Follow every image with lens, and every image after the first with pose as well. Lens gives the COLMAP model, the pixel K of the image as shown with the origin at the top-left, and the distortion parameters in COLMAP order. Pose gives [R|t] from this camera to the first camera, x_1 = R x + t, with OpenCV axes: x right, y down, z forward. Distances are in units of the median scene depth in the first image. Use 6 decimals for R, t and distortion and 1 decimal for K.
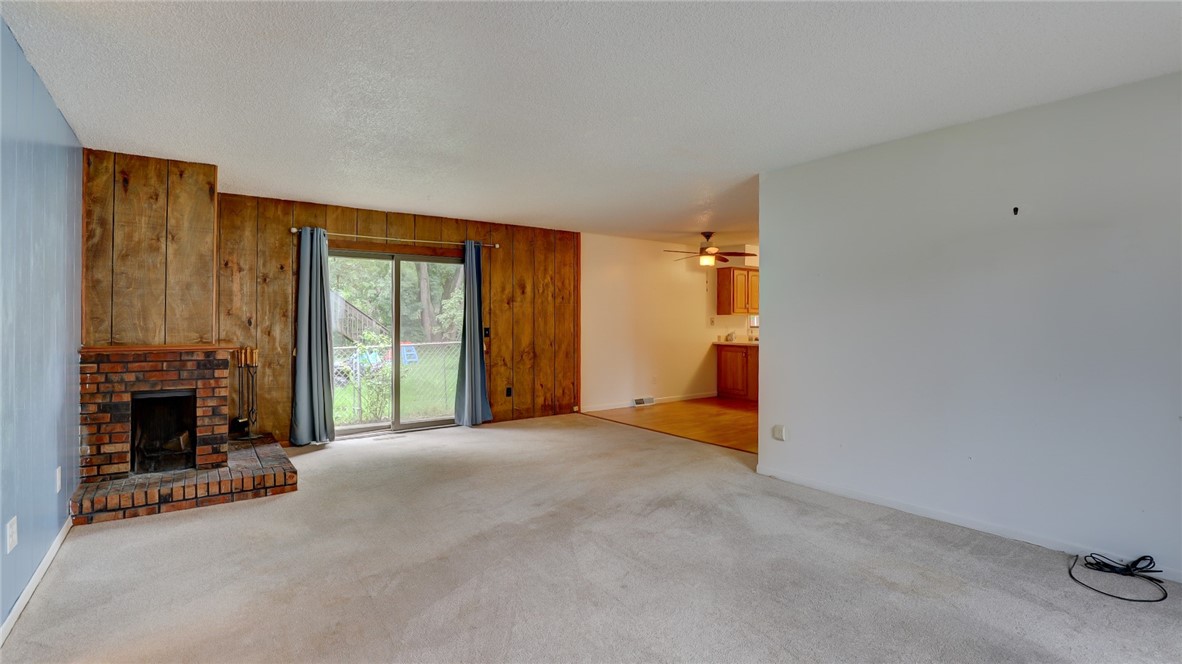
lens RADIAL K [[555.8, 0, 589.0], [0, 555.8, 316.9], [0, 0, 1]] dist [-0.025706, 0.000851]
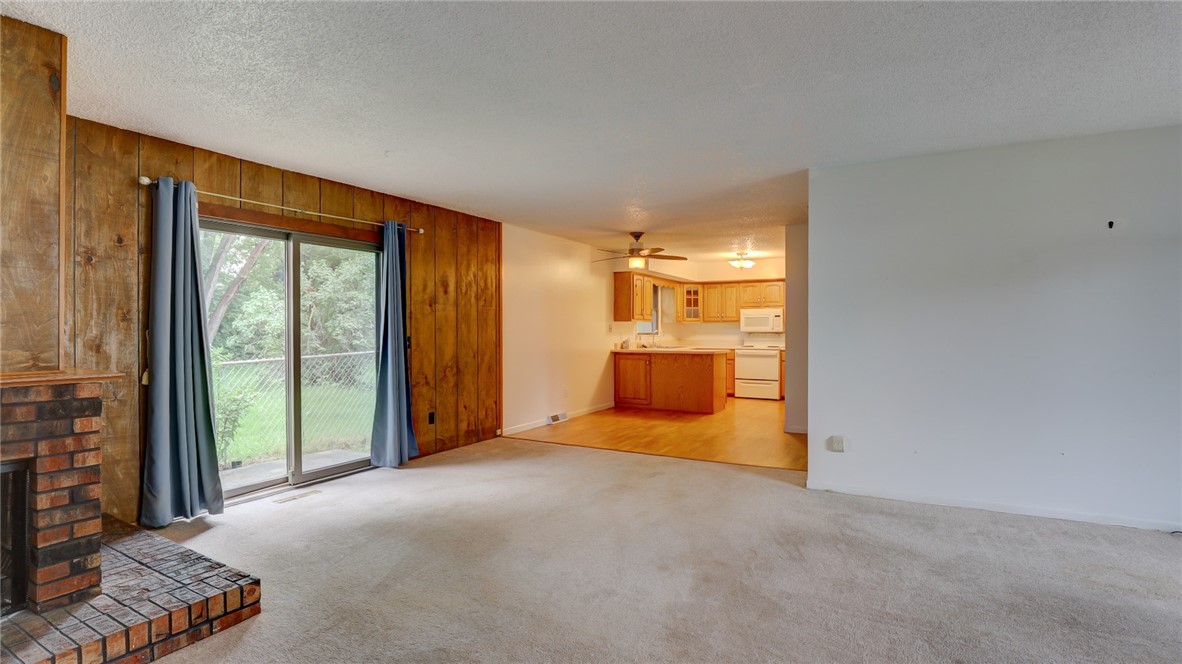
lens RADIAL K [[560.4, 0, 591.0], [0, 560.4, 332.0], [0, 0, 1]] dist [-0.037842, 0.009319]
pose [[0.911266, -0.004955, 0.411788, -0.335499], [-0.000166, 0.999923, 0.012398, 0.004200], [-0.411817, -0.011366, 0.911196, 0.237246]]
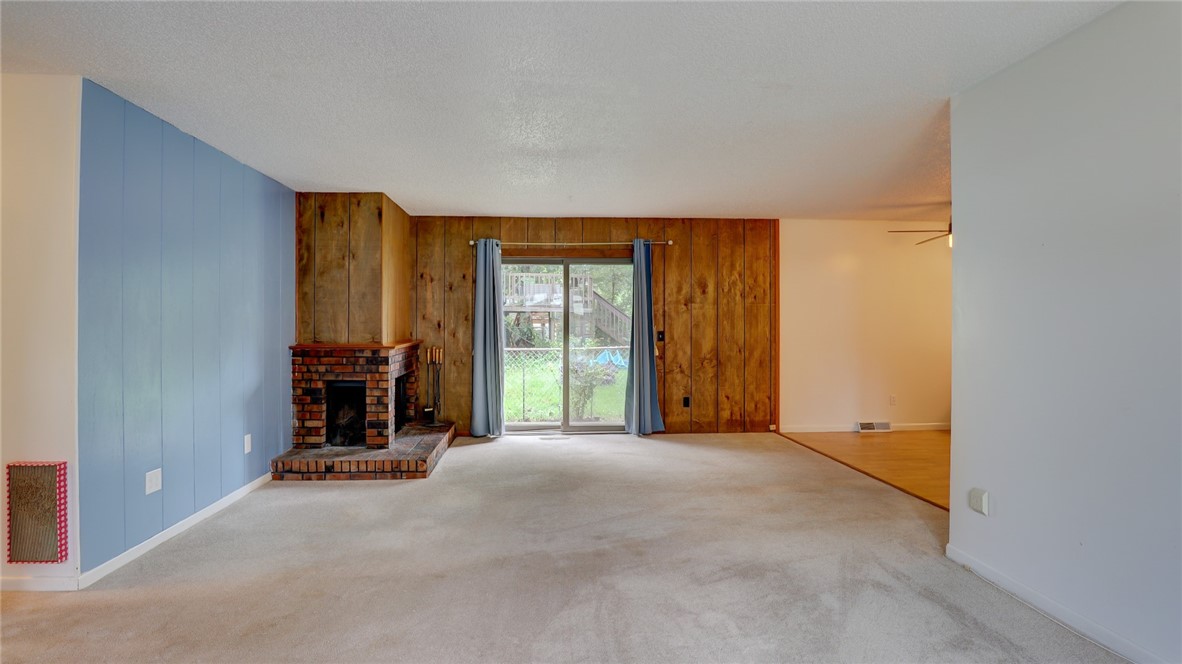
lens RADIAL K [[544.1, 0, 559.0], [0, 544.1, 321.0], [0, 0, 1]] dist [-0.029202, 0.000214]
pose [[0.836720, -0.003750, -0.547618, 0.214469], [0.004439, 0.999990, -0.000064, 0.001736], [0.547613, -0.002377, 0.836728, 0.179060]]
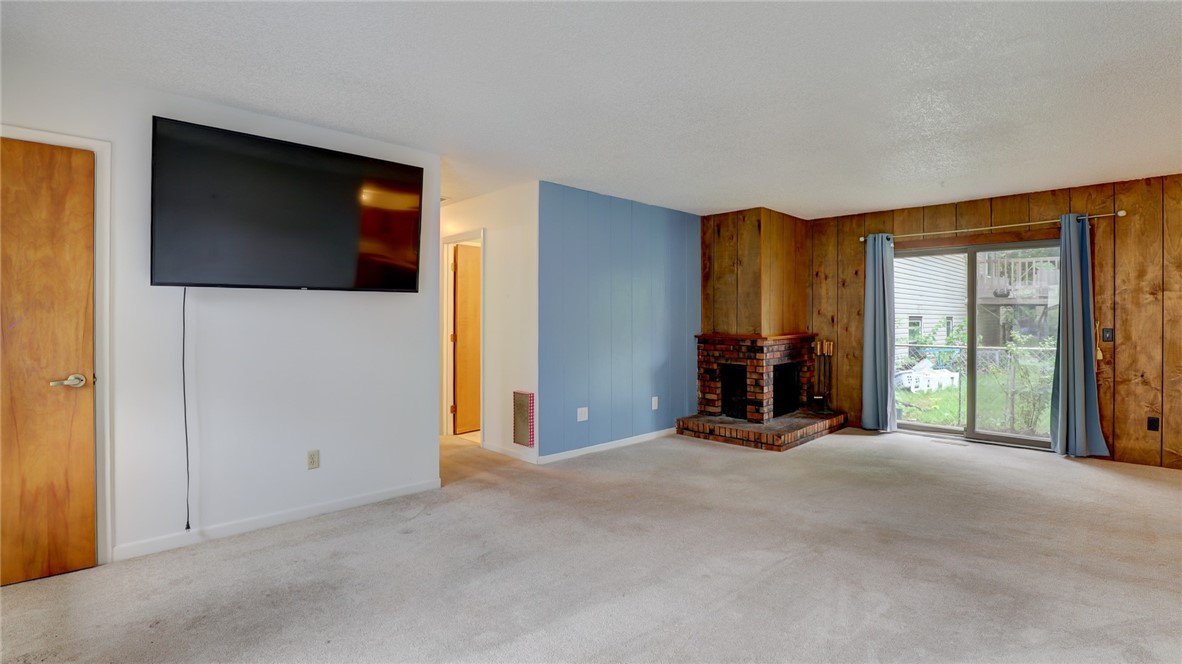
lens RADIAL K [[541.5, 0, 622.2], [0, 541.5, 318.0], [0, 0, 1]] dist [-0.024827, 0.000590]
pose [[0.188269, -0.000833, -0.982117, 0.468502], [0.004462, 0.999990, 0.000008, 0.003270], [0.982107, -0.004384, 0.188271, 0.304482]]
